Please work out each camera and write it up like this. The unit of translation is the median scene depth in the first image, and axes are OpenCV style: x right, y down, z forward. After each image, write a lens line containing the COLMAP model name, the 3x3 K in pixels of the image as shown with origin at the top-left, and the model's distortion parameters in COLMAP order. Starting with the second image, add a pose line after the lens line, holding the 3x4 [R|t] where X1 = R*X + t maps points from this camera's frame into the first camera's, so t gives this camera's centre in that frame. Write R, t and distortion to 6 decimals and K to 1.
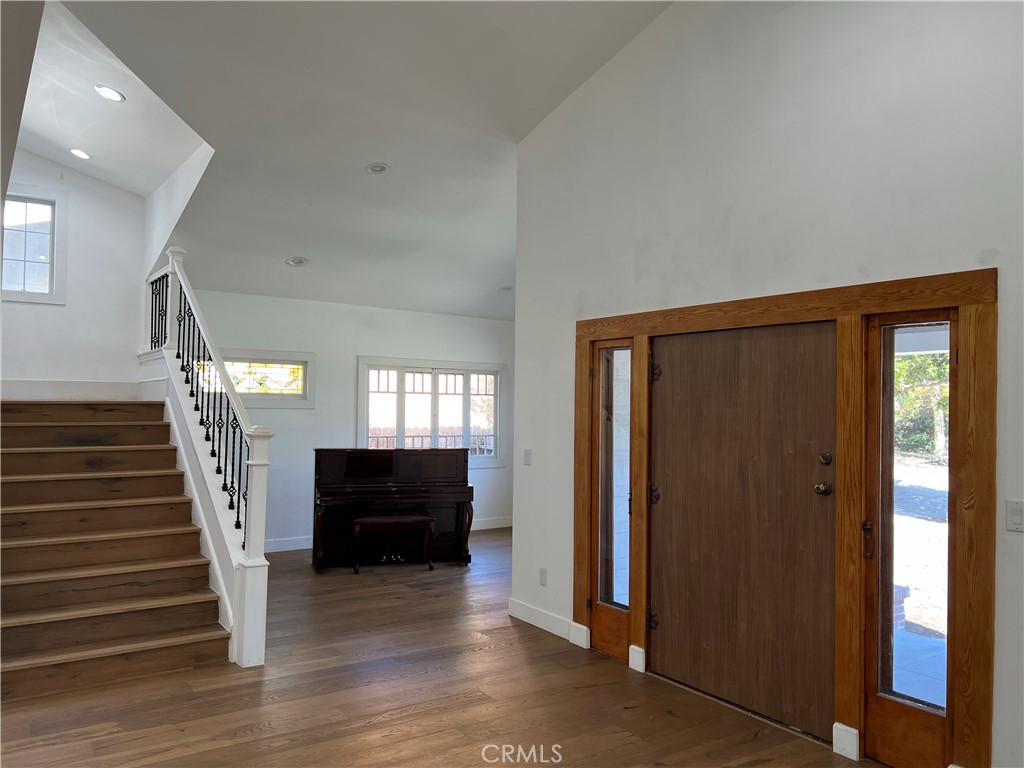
lens RADIAL K [[805.7, 0, 512.0], [0, 805.7, 384.0], [0, 0, 1]] dist [0.060097, -0.000526]
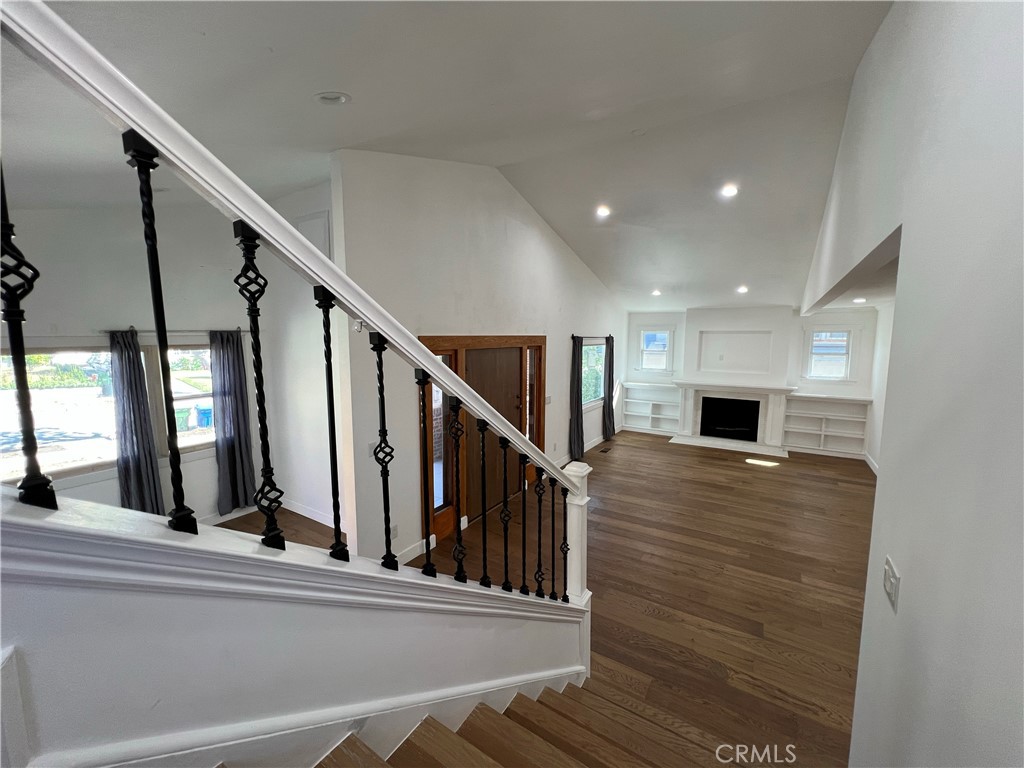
lens RADIAL K [[412.4, 0, 512.0], [0, 412.4, 384.0], [0, 0, 1]] dist [0.000369, 0.000033]
pose [[-0.397245, -0.102654, 0.911953, -0.389587], [-0.017240, 0.994384, 0.104423, -0.043454], [-0.917551, 0.025760, -0.396784, 0.685653]]
